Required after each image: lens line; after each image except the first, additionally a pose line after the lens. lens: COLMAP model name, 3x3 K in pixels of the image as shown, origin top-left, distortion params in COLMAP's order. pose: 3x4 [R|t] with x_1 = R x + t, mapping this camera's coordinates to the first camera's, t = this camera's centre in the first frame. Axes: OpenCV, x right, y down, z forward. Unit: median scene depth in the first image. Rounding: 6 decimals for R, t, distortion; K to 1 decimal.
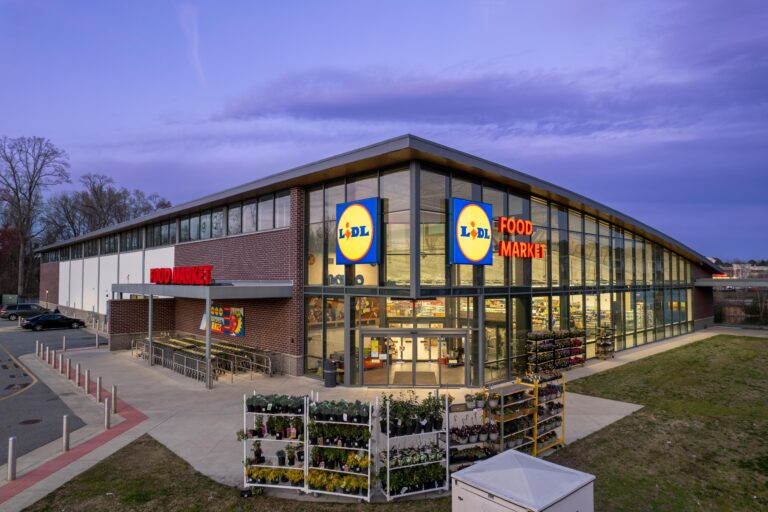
lens RADIAL K [[493.0, 0, 382.1], [0, 493.0, 263.2], [0, 0, 1]] dist [-0.077047, 0.076428]
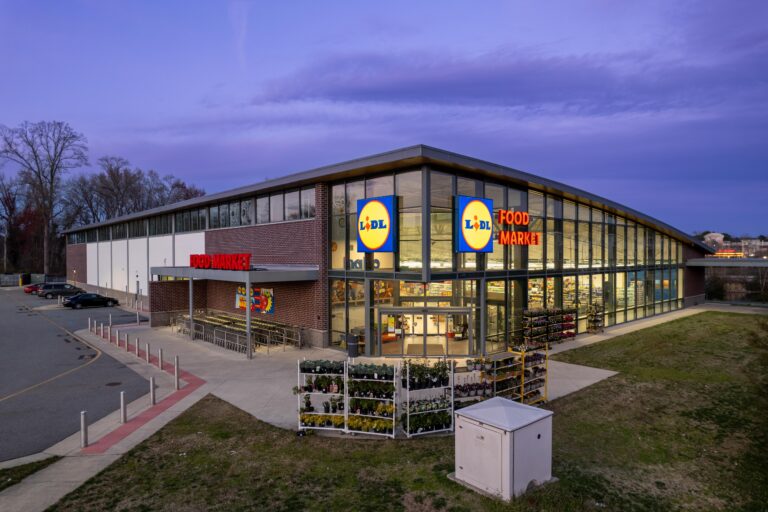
lens RADIAL K [[493.0, 0, 382.1], [0, 493.0, 263.2], [0, 0, 1]] dist [-0.077047, 0.076428]
pose [[0.999871, -0.003739, -0.015607, -0.016271], [0.004501, 0.998784, 0.049088, -0.026104], [0.015404, -0.049152, 0.998673, -0.144674]]
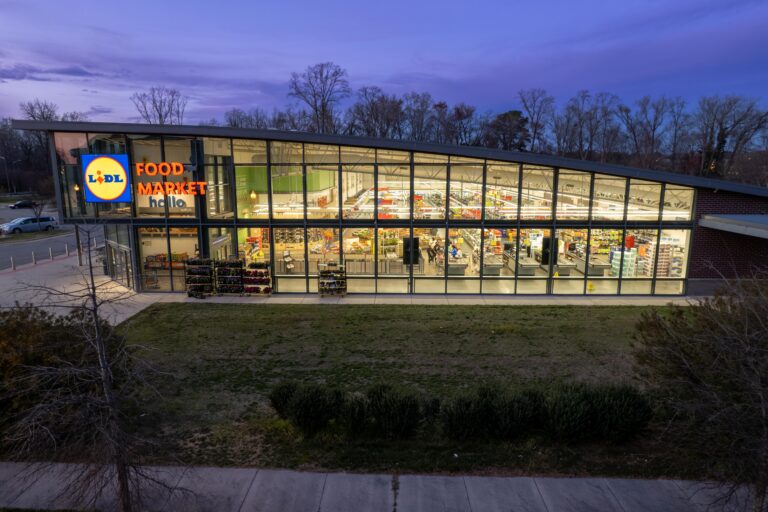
lens RADIAL K [[493.0, 0, 382.1], [0, 493.0, 263.2], [0, 0, 1]] dist [-0.077047, 0.076428]
pose [[0.714695, 0.134731, -0.686337, 1.450468], [0.023959, 0.975980, 0.216538, -0.091403], [0.699025, -0.171202, 0.694300, 0.502189]]
